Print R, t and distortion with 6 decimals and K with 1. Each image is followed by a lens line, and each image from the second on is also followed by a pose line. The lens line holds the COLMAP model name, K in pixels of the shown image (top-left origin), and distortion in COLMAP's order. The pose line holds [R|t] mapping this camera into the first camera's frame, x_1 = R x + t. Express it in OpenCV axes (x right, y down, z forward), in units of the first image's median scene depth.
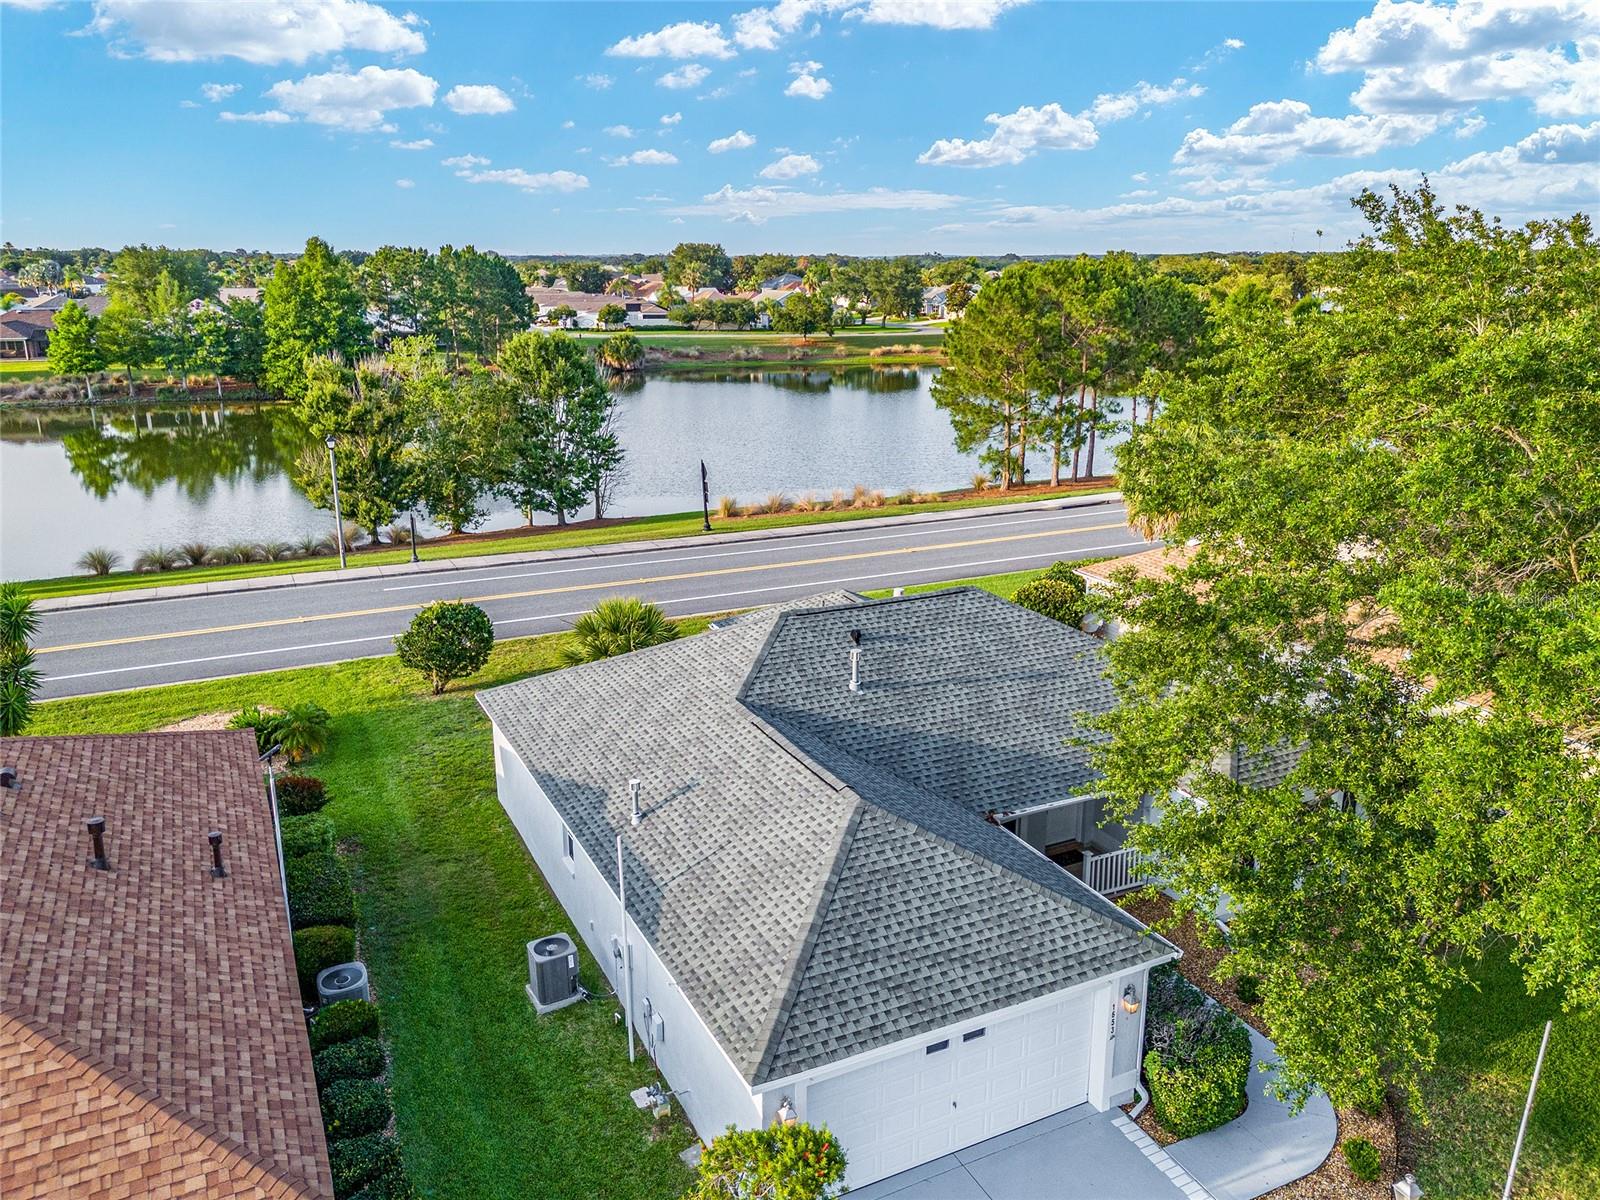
lens RADIAL K [[1208.6, 0, 799.1], [0, 1208.6, 619.1], [0, 0, 1]] dist [0.095774, -0.106193]
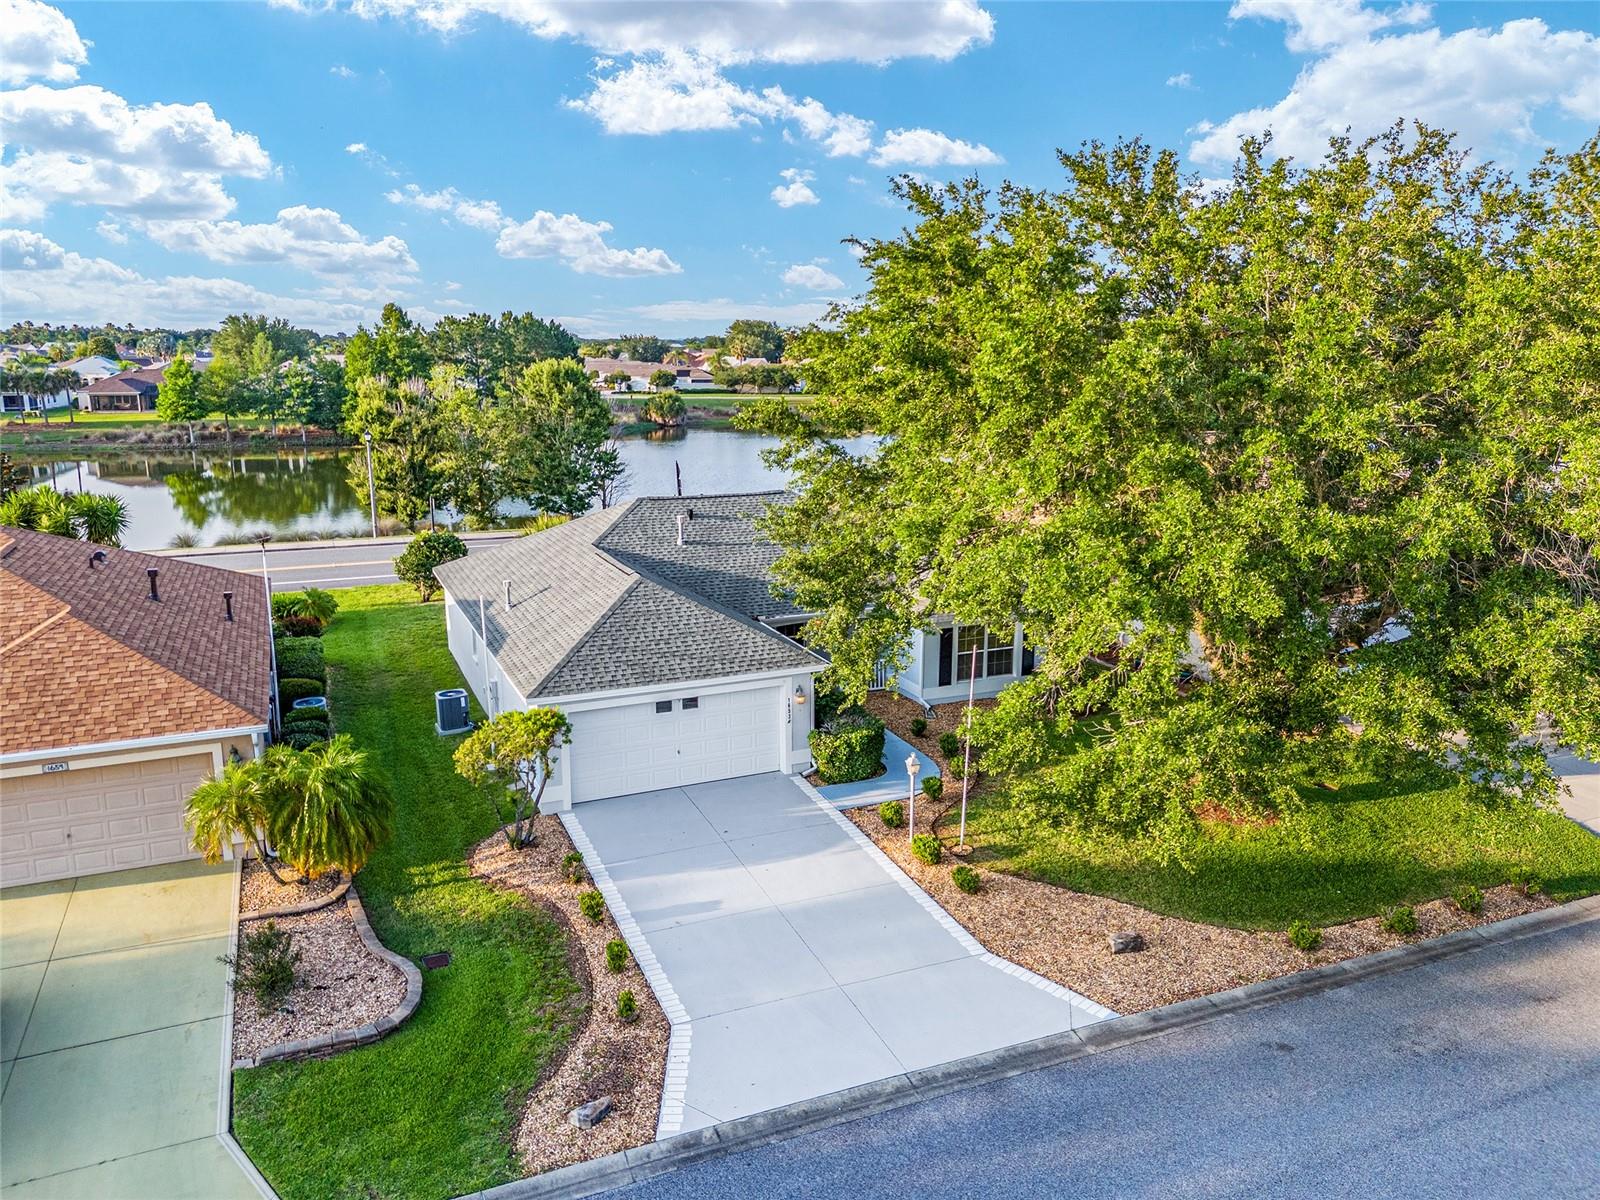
lens RADIAL K [[1183.6, 0, 802.8], [0, 1183.6, 623.2], [0, 0, 1]] dist [0.080582, -0.085436]
pose [[0.998604, 0.011553, -0.051536, 0.045717], [-0.014396, 0.998375, -0.055144, 0.039282], [0.050815, 0.055809, 0.997148, -0.065985]]
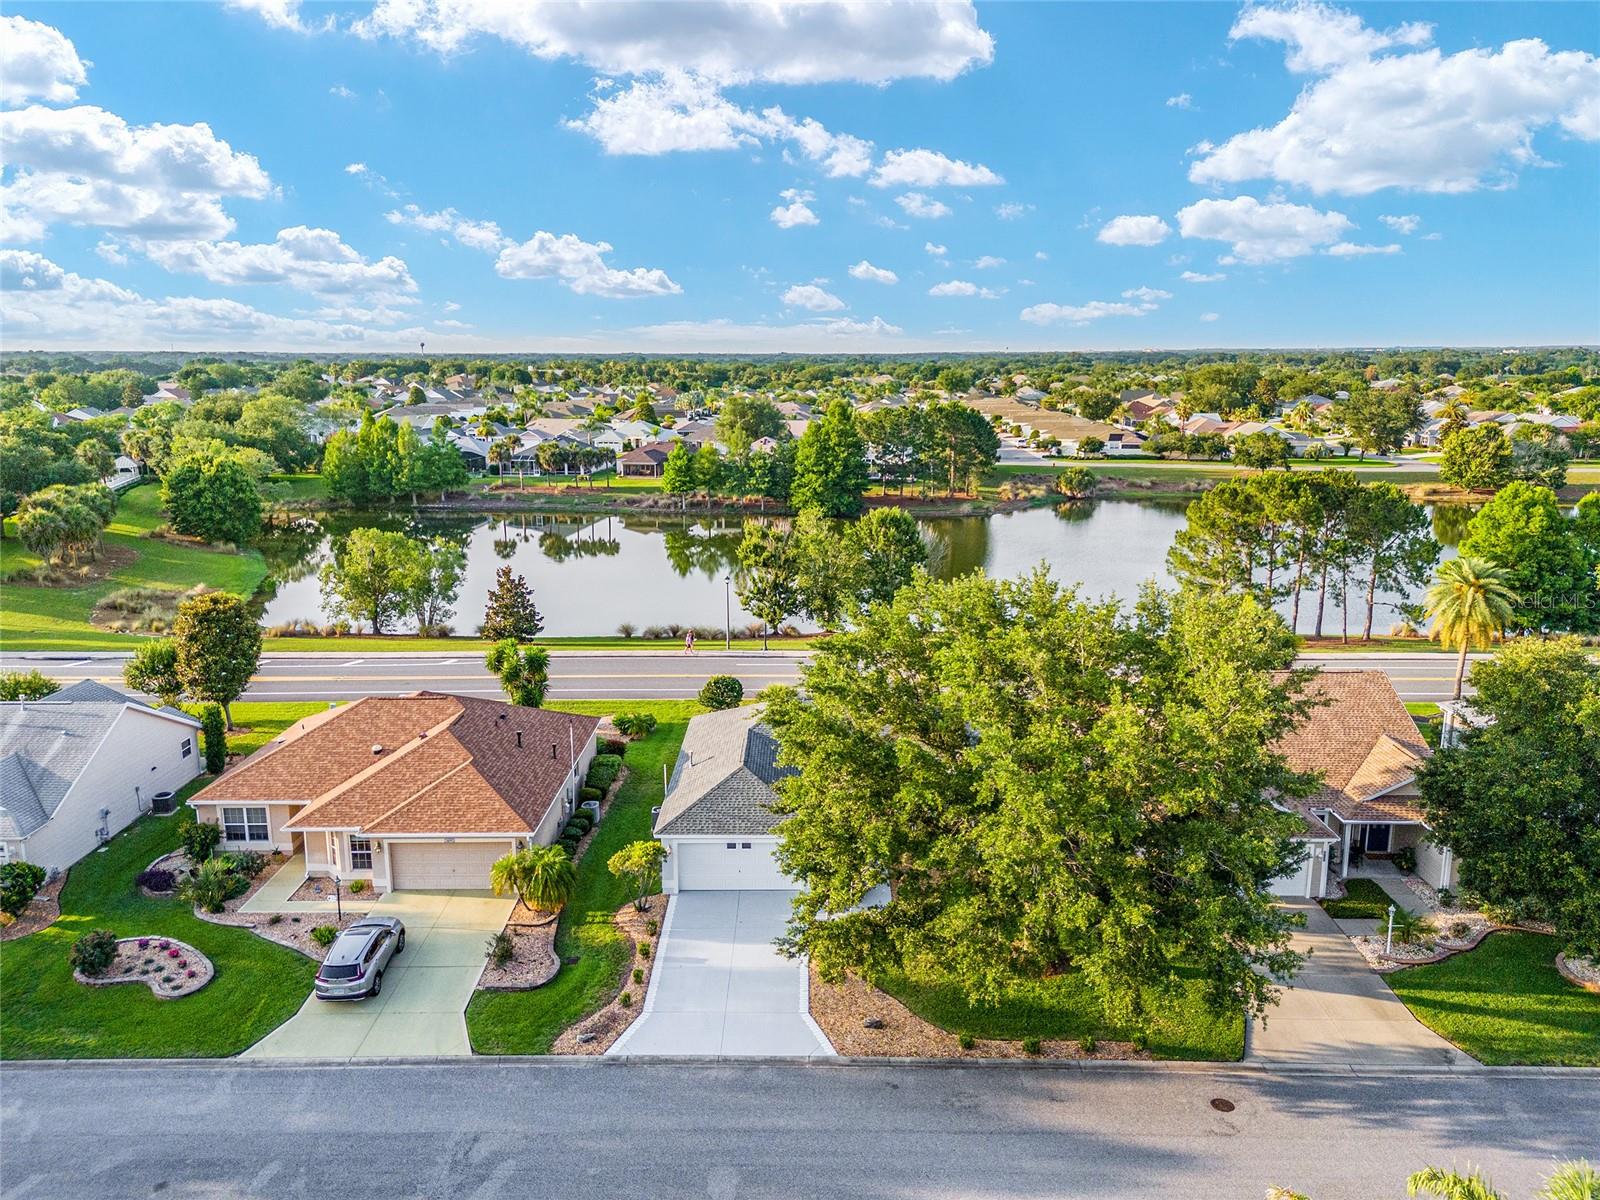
lens RADIAL K [[1165.2, 0, 796.4], [0, 1165.2, 673.0], [0, 0, 1]] dist [0.079388, -0.081693]
pose [[0.891316, 0.117339, -0.437935, 0.174144], [-0.126899, 0.991887, 0.007488, -0.012653], [0.435261, 0.048900, 0.898975, -0.178991]]
